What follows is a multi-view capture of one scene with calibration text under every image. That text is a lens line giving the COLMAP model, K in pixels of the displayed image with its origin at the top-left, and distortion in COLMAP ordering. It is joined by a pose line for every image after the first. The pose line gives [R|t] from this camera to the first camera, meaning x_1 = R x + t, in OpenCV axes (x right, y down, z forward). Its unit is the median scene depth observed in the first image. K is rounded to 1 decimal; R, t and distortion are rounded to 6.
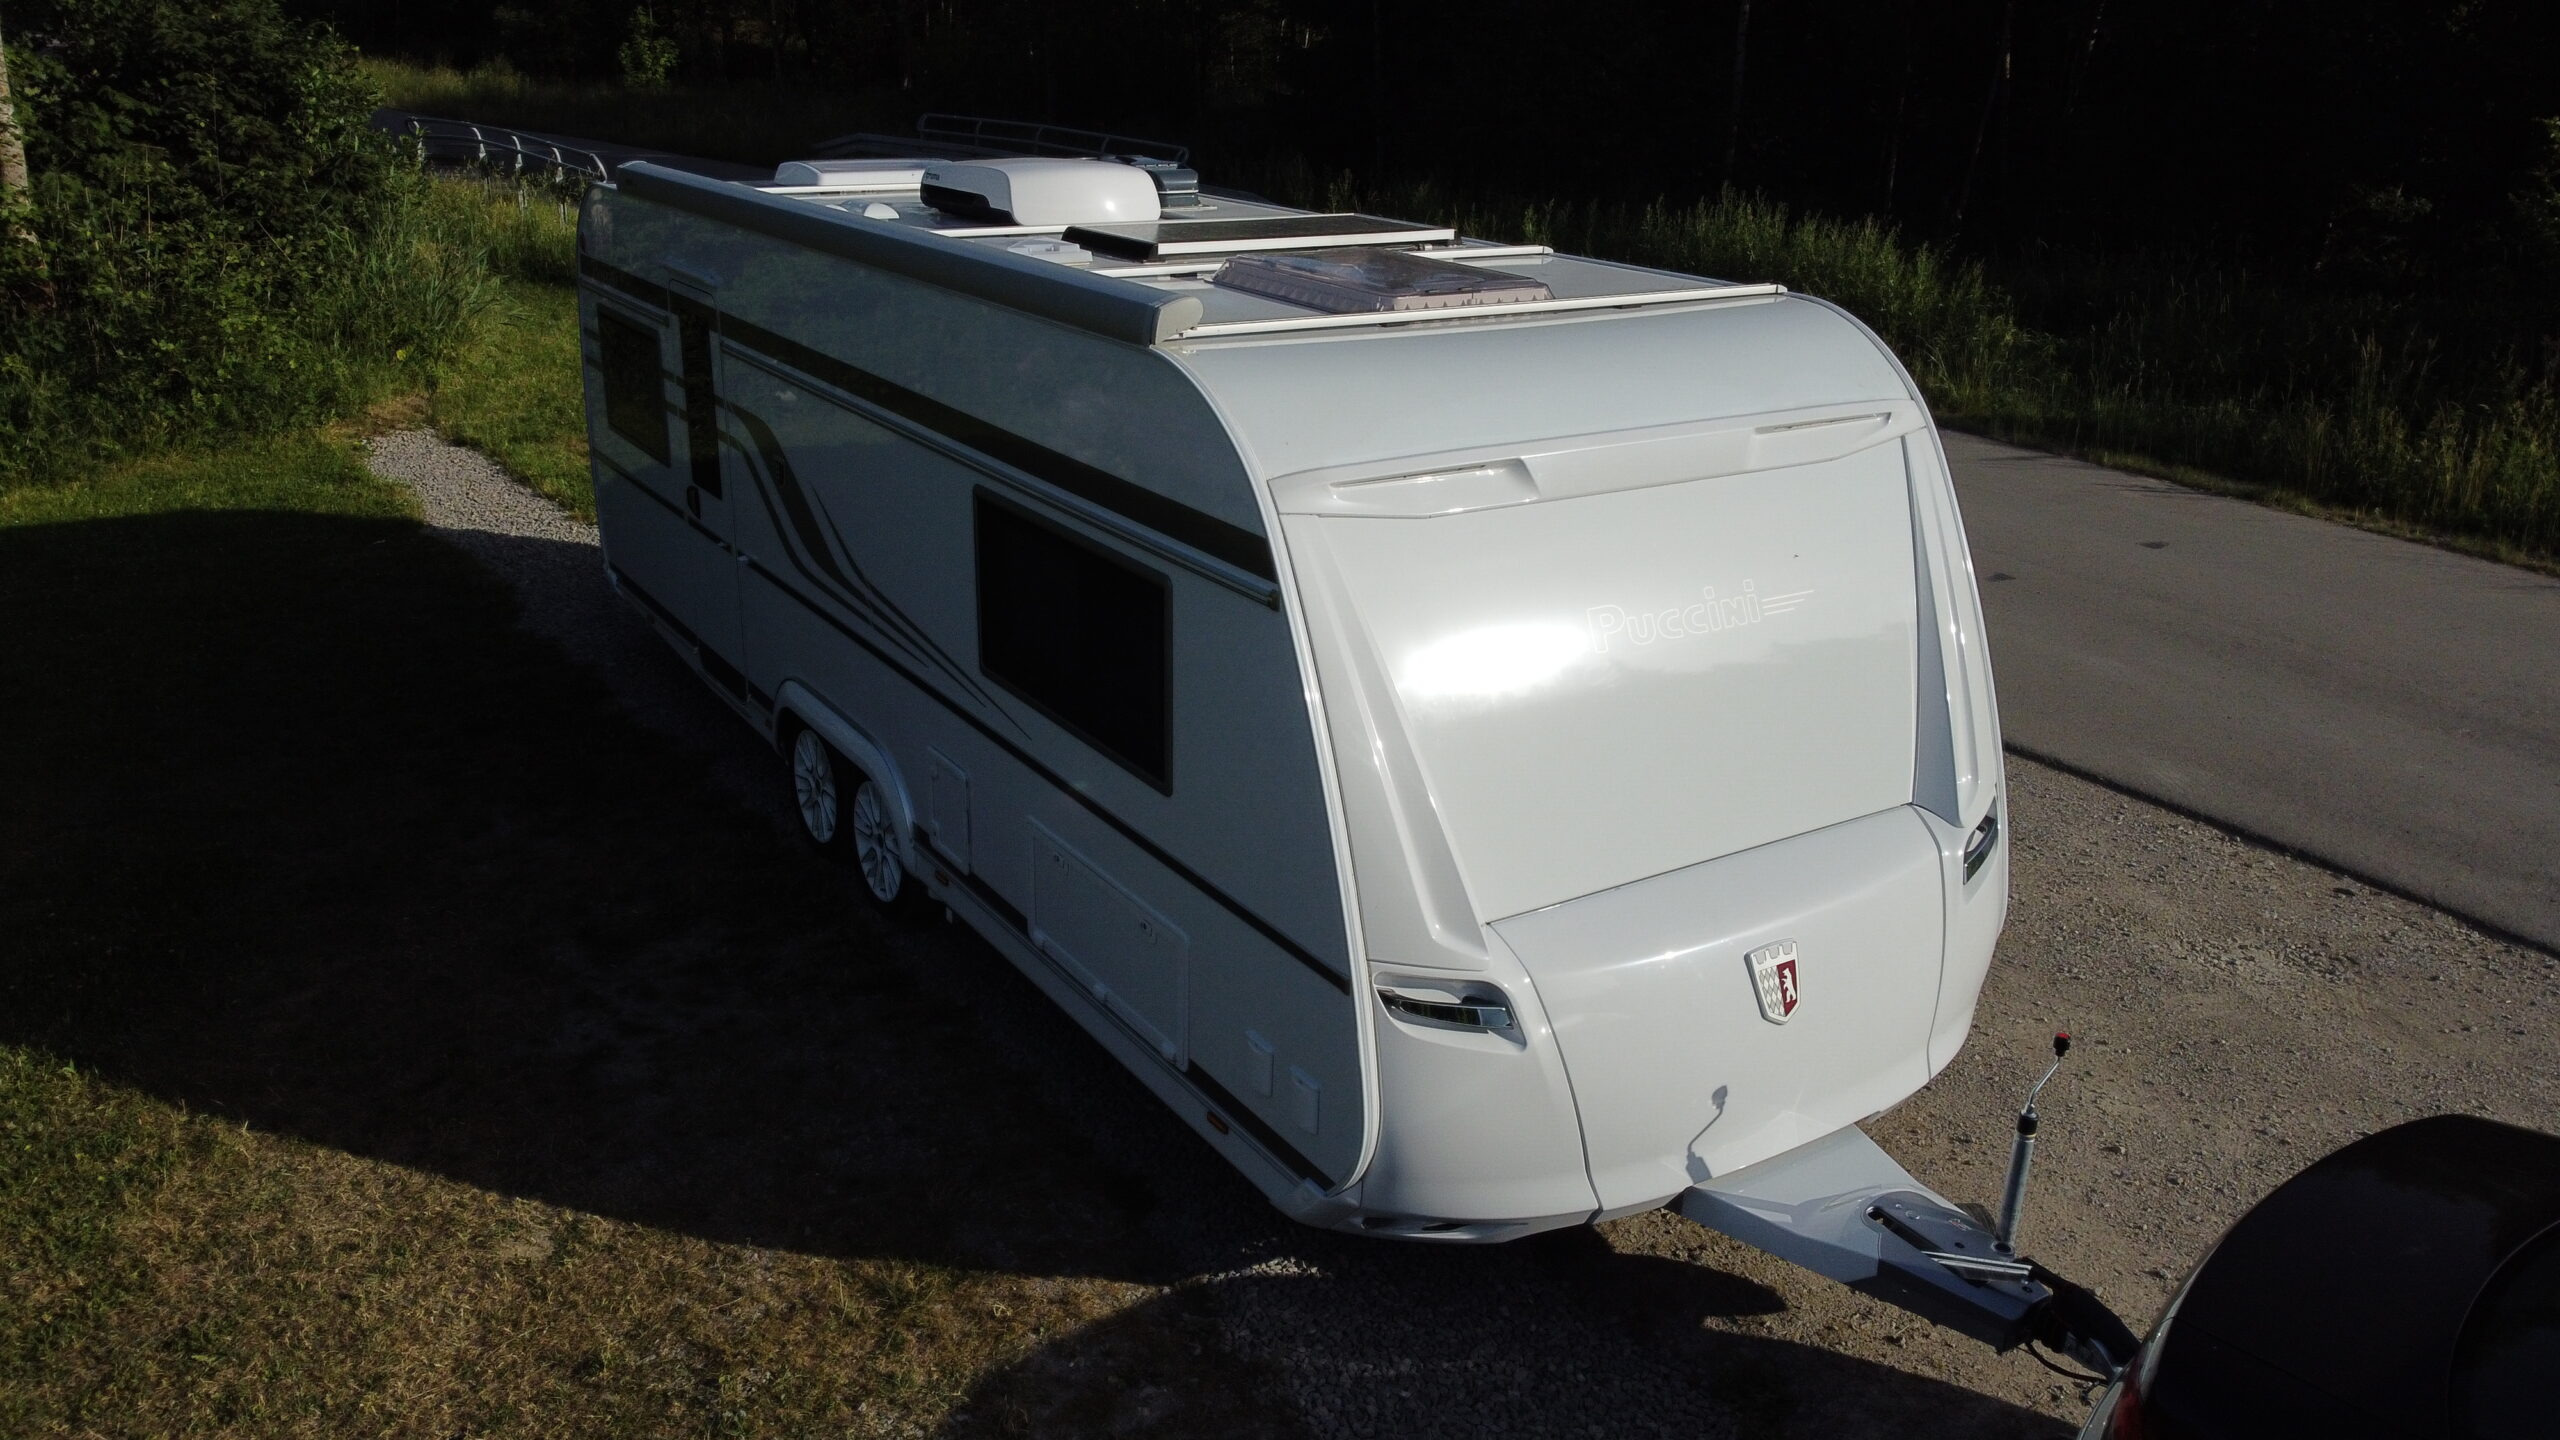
lens RADIAL K [[1945.1, 0, 1280.0], [0, 1945.1, 720.0], [0, 0, 1]] dist [-0.004418, 0.001325]
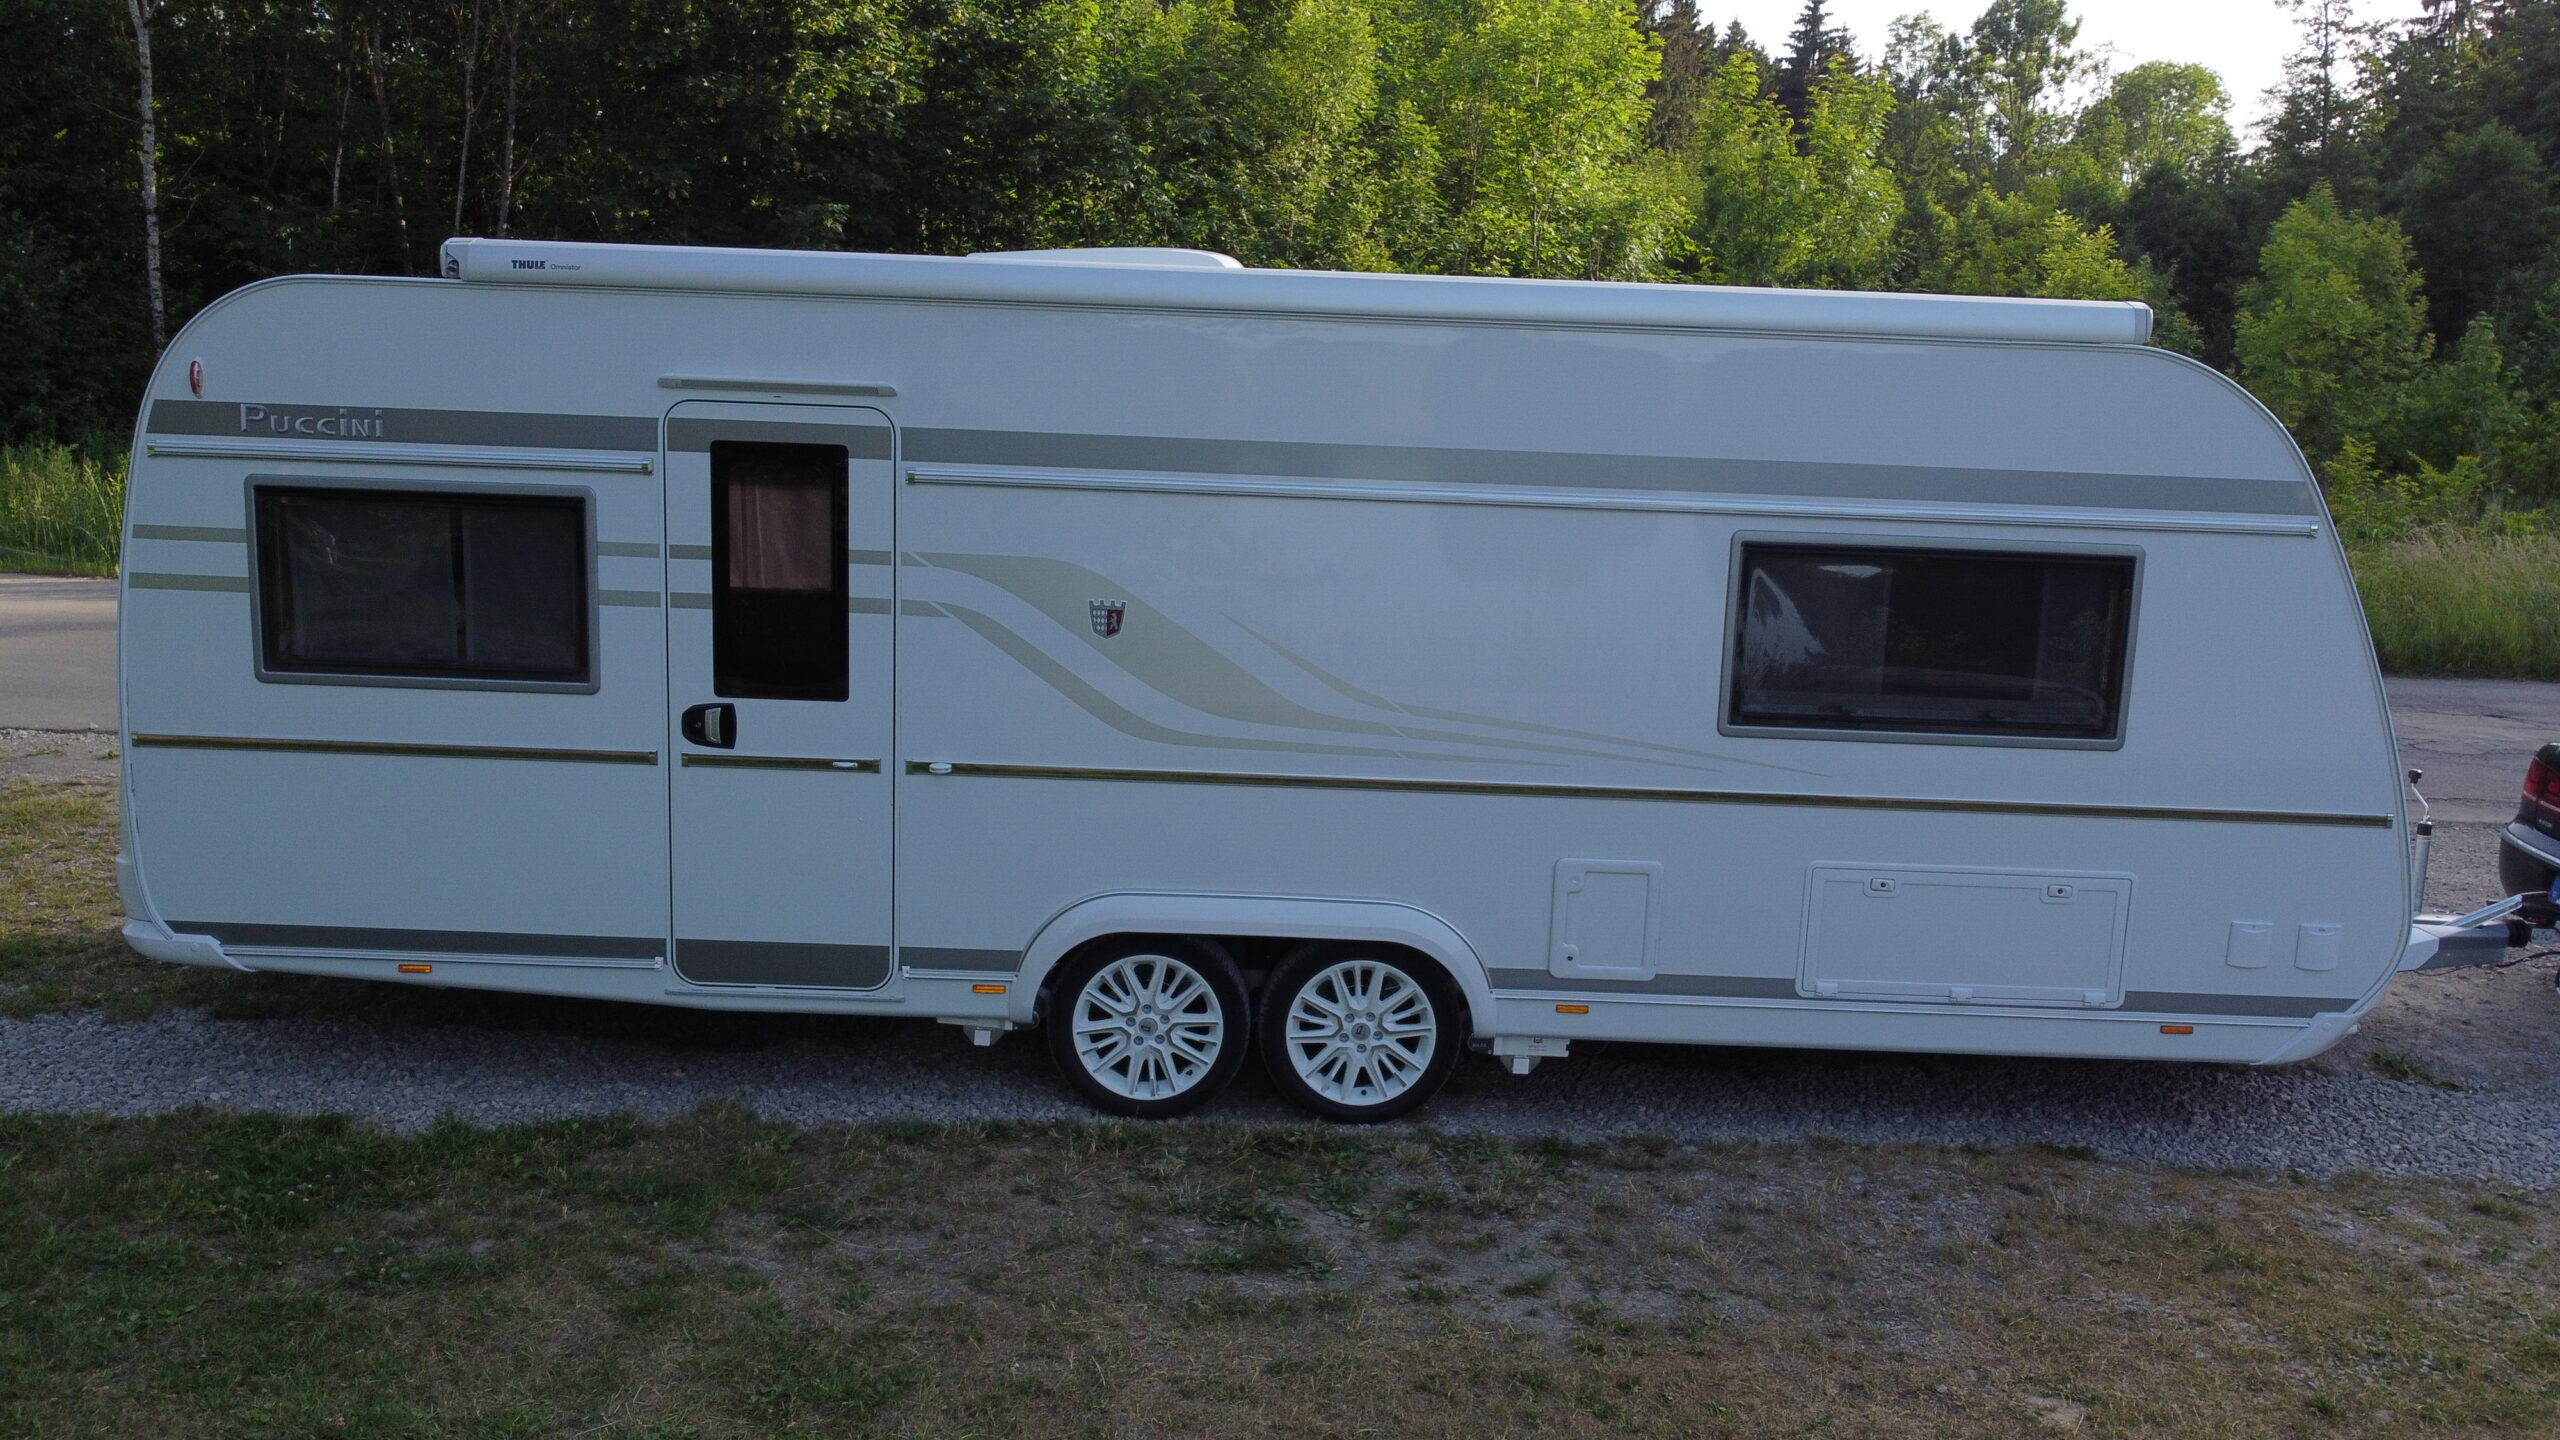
lens RADIAL K [[1945.1, 0, 1280.0], [0, 1945.1, 720.0], [0, 0, 1]] dist [-0.004418, 0.001325]
pose [[0.539682, -0.145202, 0.829253, -0.938795], [0.264212, 0.964460, -0.003074, -0.075528], [-0.799334, 0.220758, 0.558866, 0.574016]]
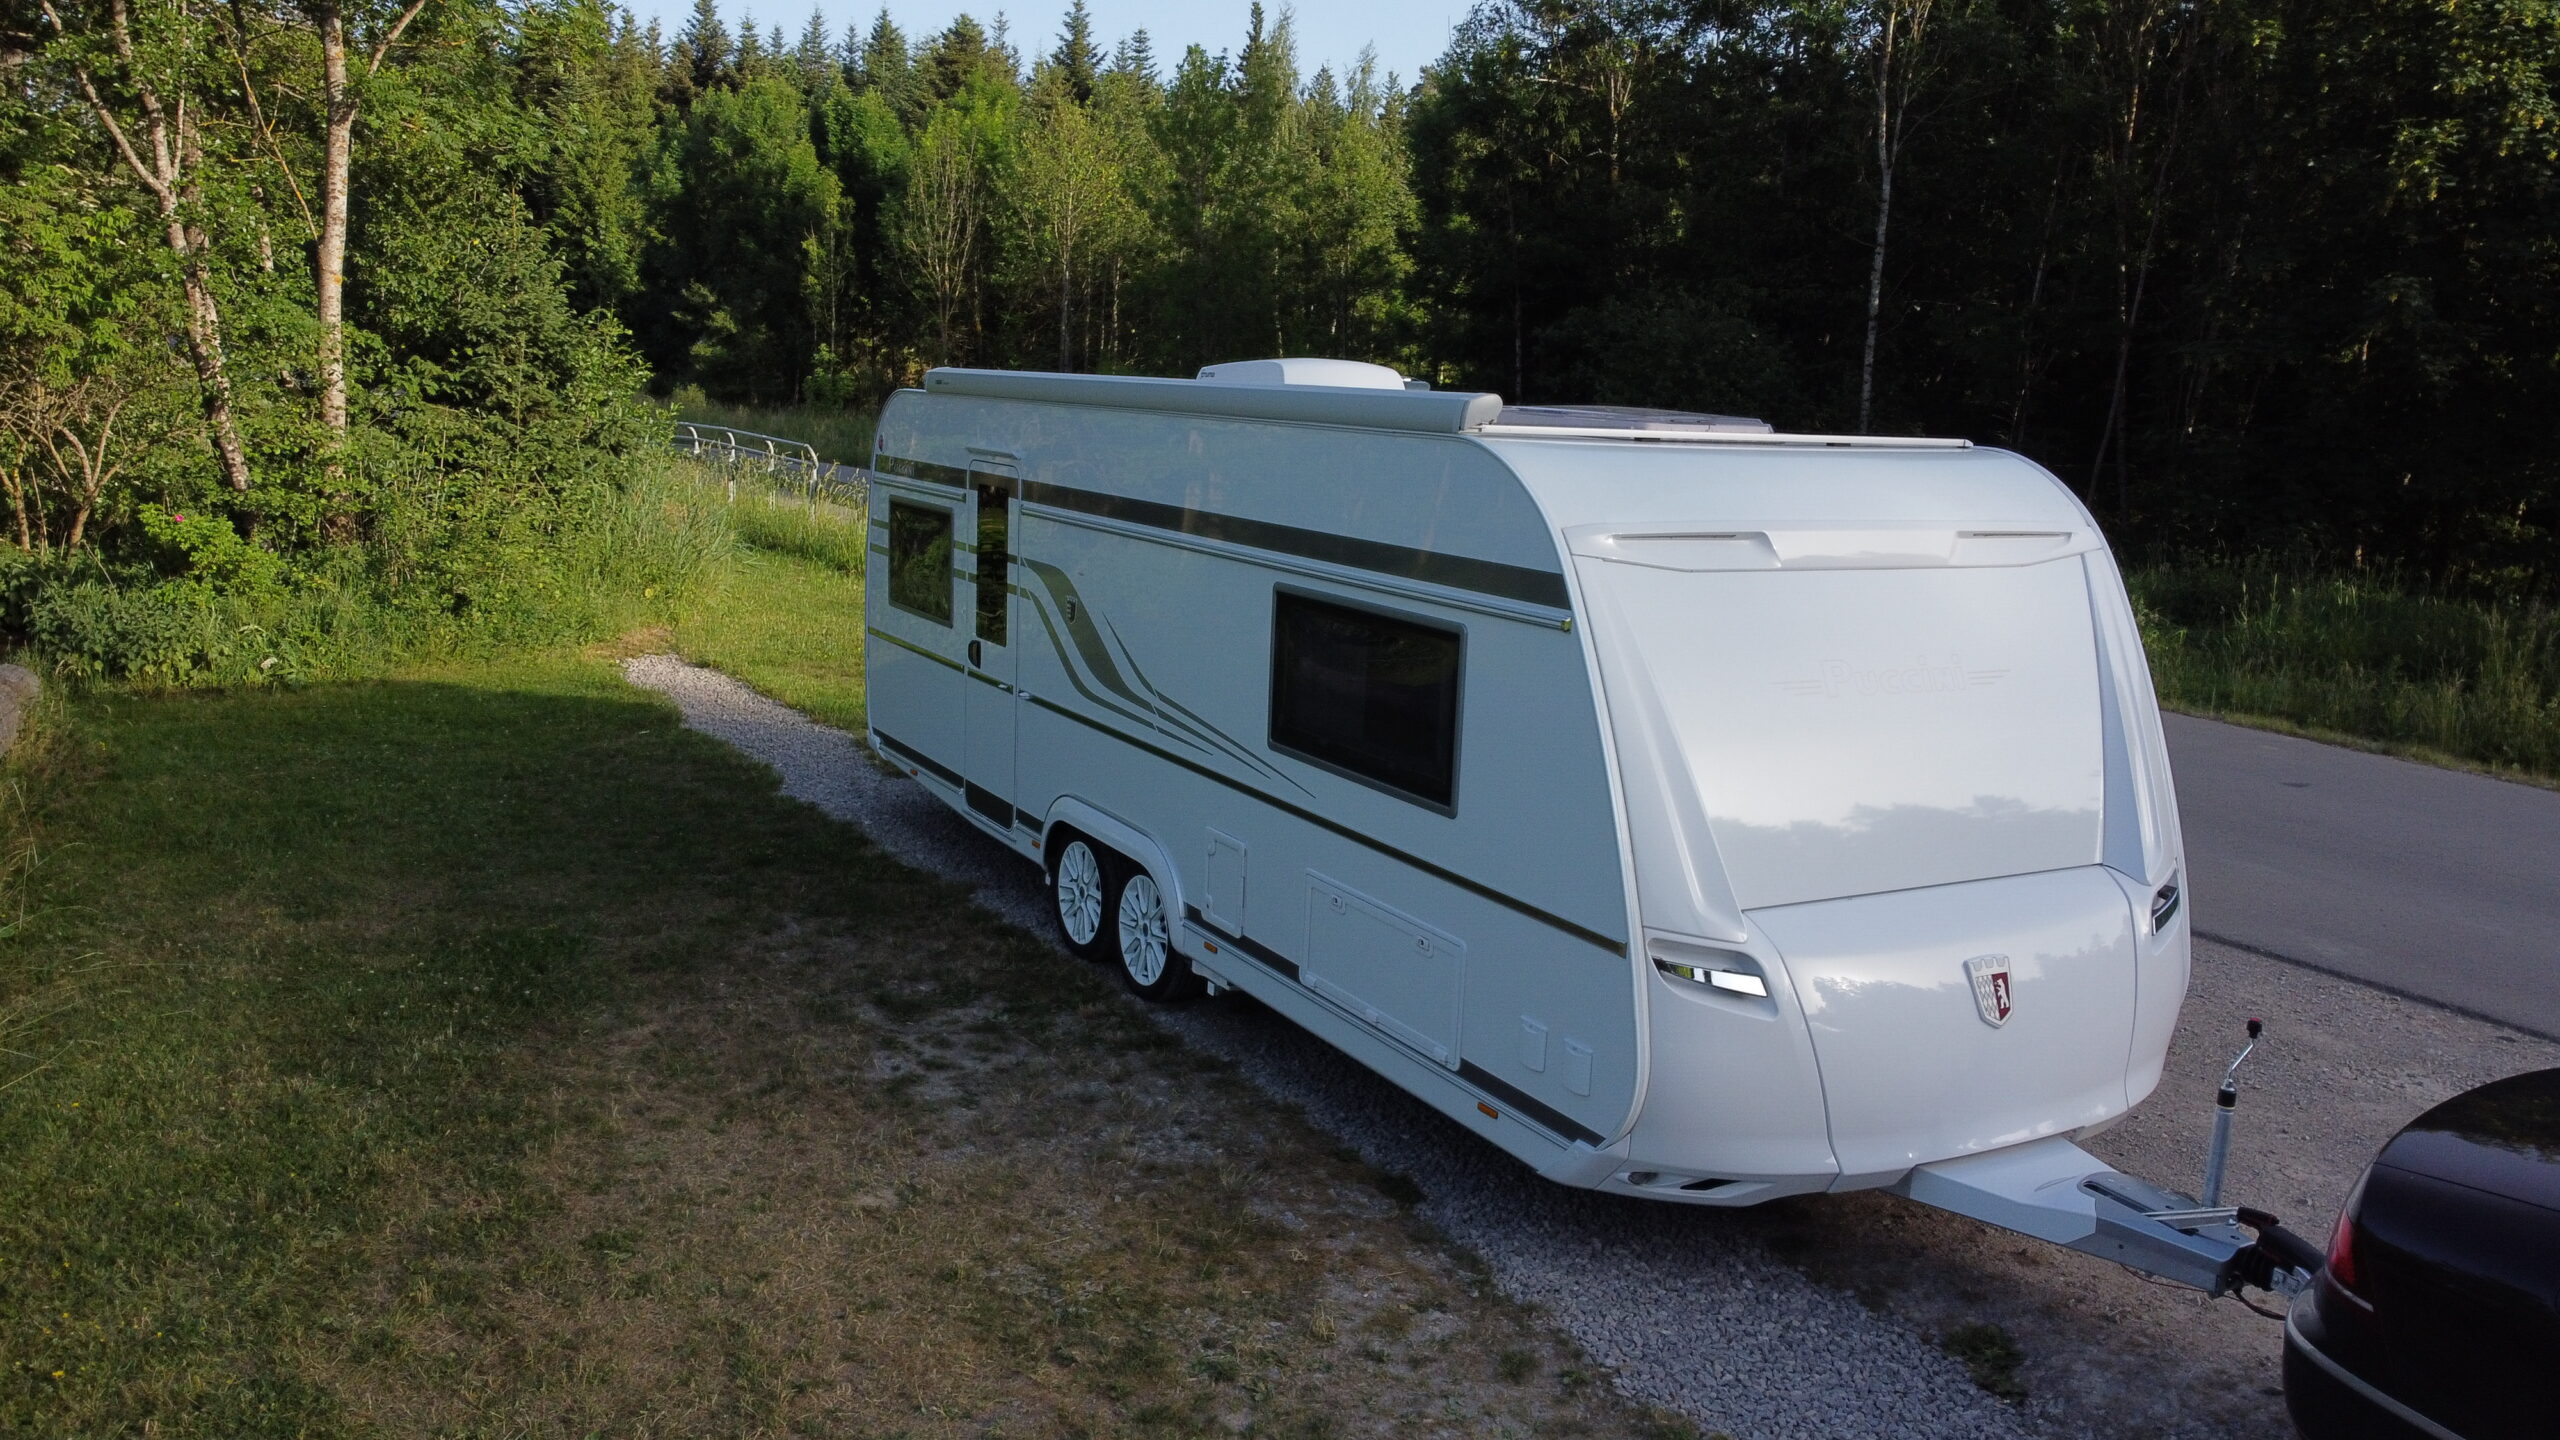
lens RADIAL K [[1944.0, 0, 1277.9], [0, 1944.0, 725.0], [0, 0, 1]] dist [-0.002945, -0.001706]
pose [[0.997966, 0.028279, -0.057127, -0.073675], [-0.037758, 0.984313, -0.172343, 0.144273], [0.051357, 0.174149, 0.983379, -0.120140]]
